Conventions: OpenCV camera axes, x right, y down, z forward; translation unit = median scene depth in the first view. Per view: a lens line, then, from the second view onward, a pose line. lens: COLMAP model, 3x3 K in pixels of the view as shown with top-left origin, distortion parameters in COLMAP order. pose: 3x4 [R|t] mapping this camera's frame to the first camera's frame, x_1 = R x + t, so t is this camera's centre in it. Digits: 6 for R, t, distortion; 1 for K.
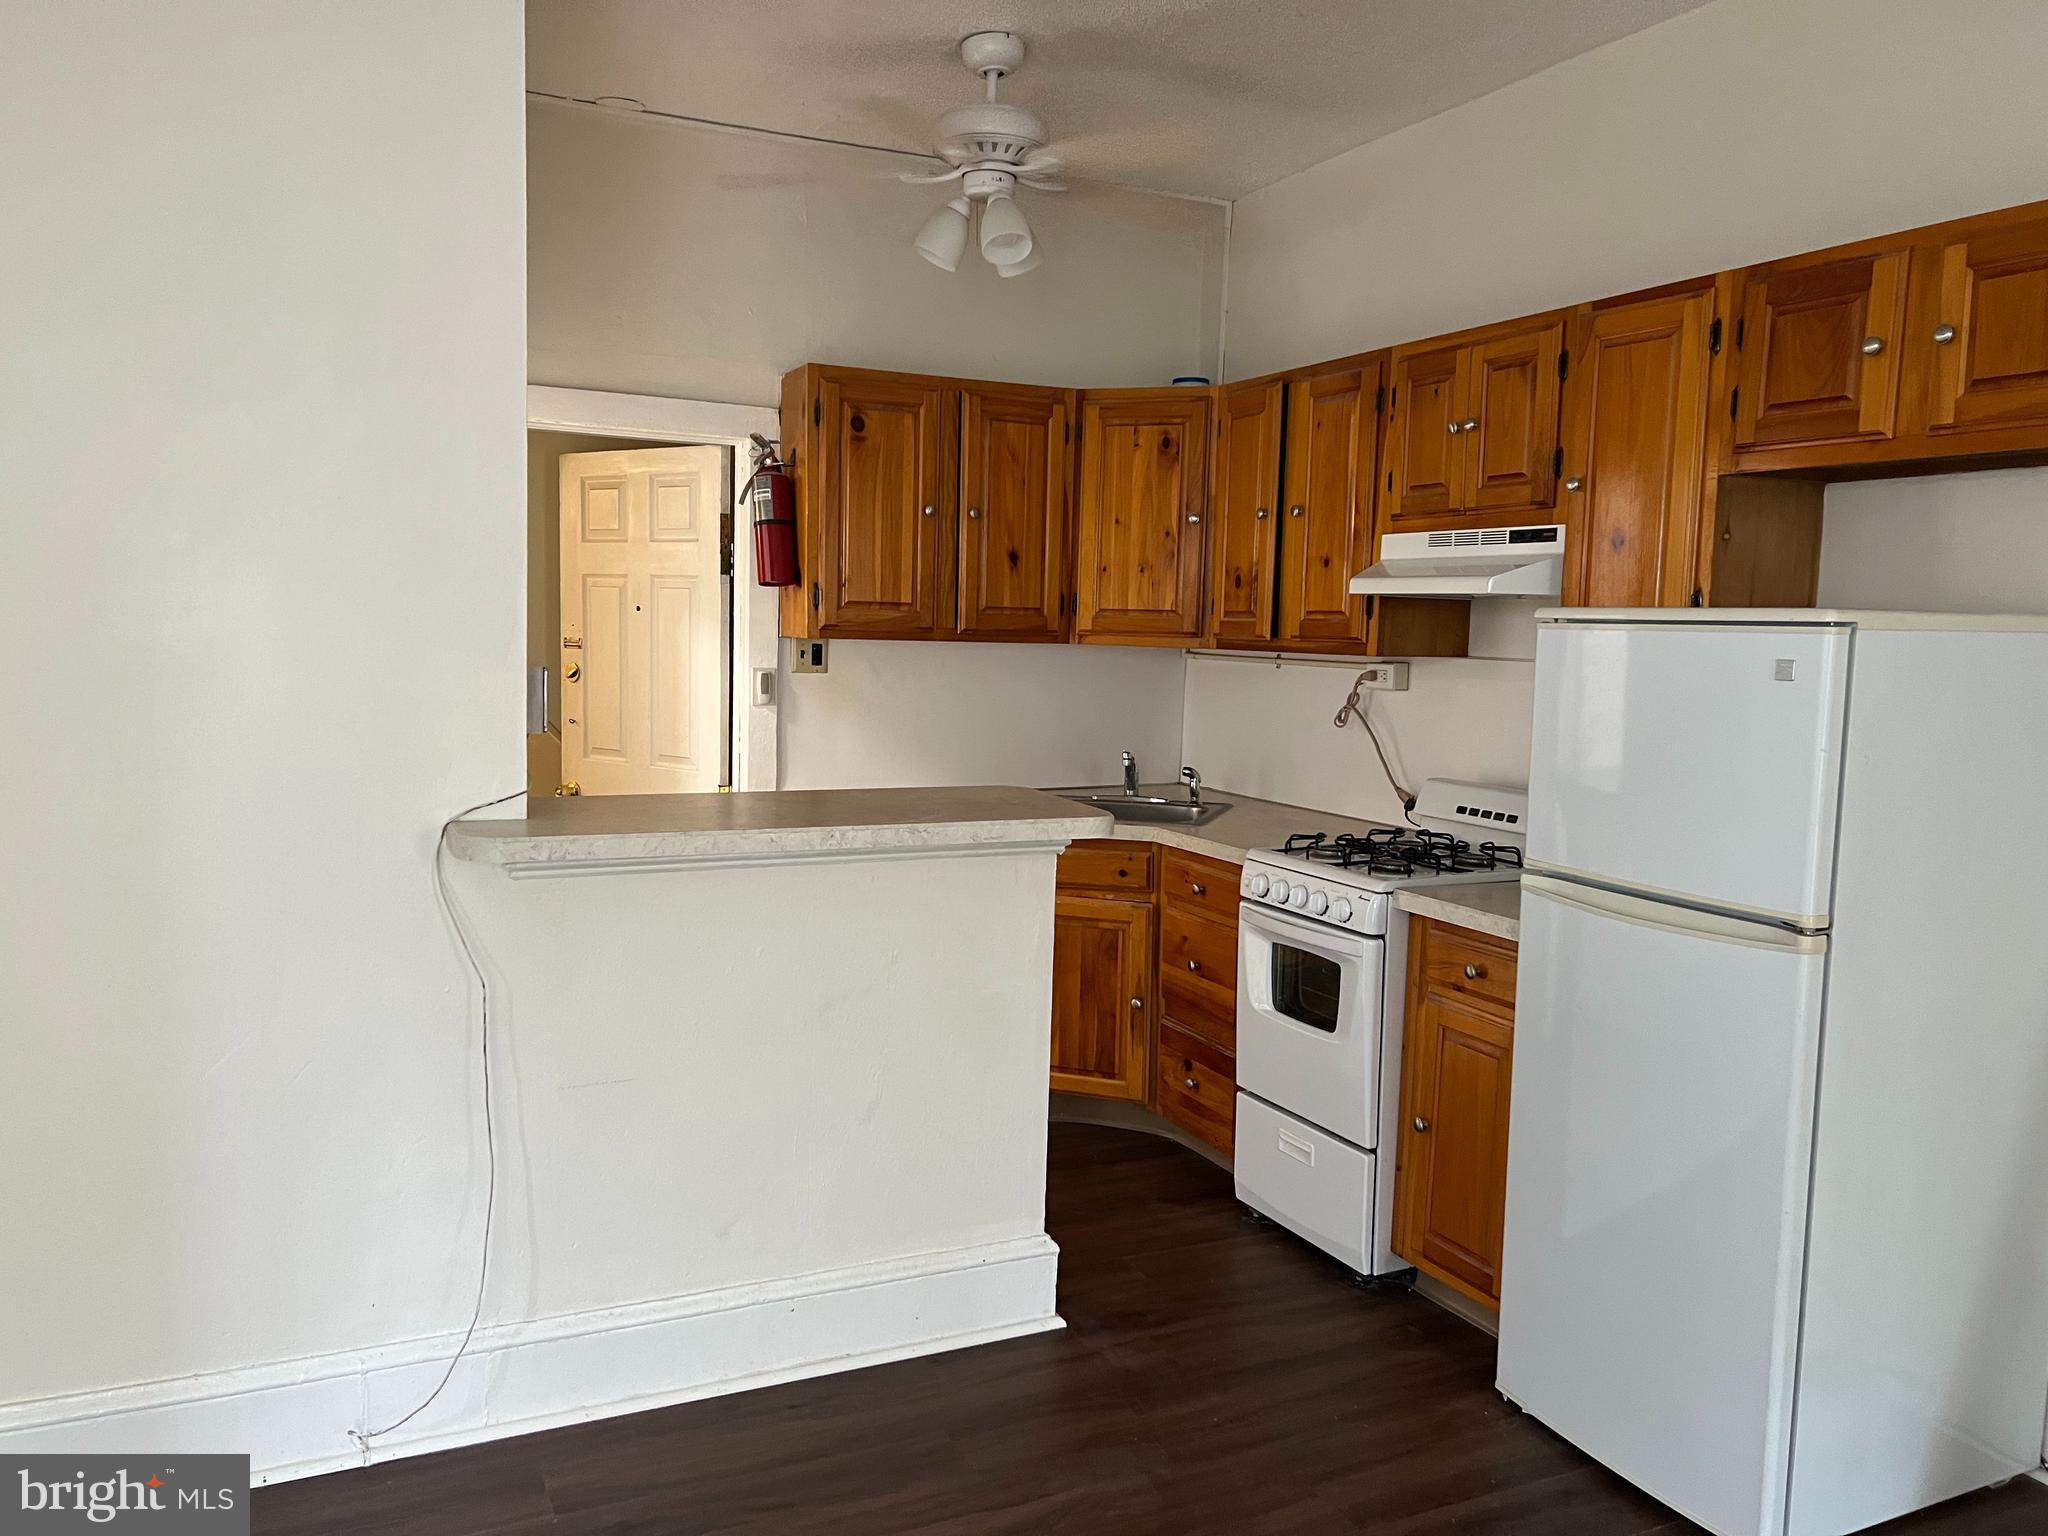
lens RADIAL K [[1539.7, 0, 1026.0], [0, 1539.7, 774.8], [0, 0, 1]] dist [0.067371, -0.084716]
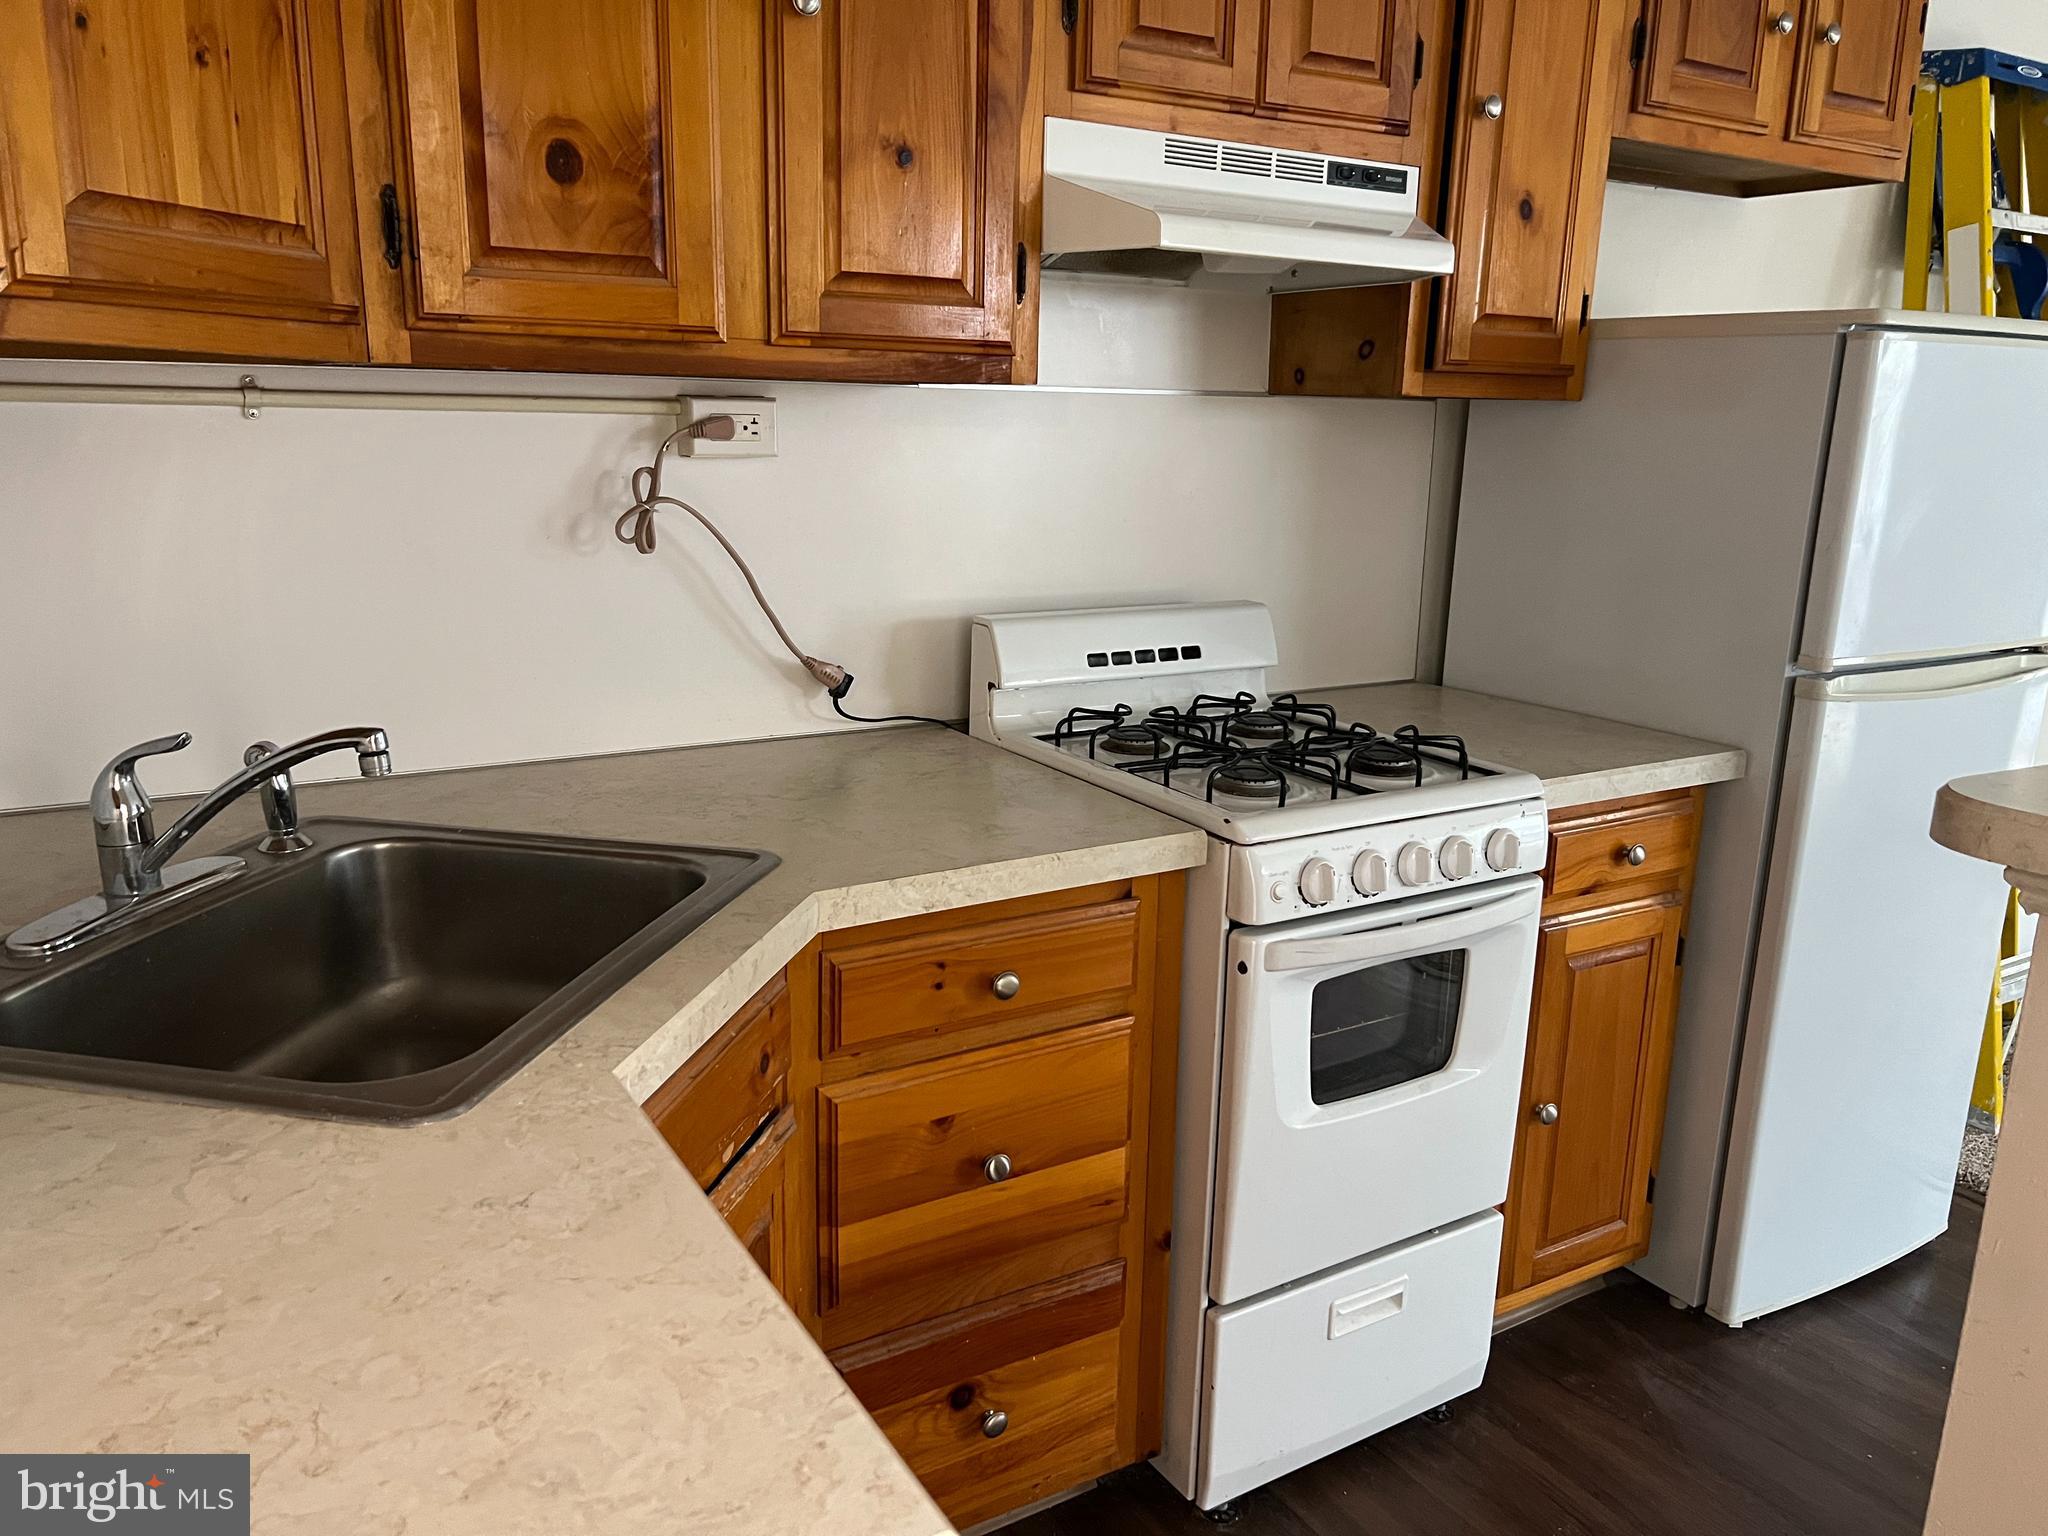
lens RADIAL K [[1539.7, 0, 1026.0], [0, 1539.7, 774.8], [0, 0, 1]] dist [0.067371, -0.084716]
pose [[-0.093339, -0.254184, 0.962641, -0.283009], [0.075586, 0.962263, 0.261413, -0.089610], [-0.992761, 0.097162, -0.070604, 1.096560]]
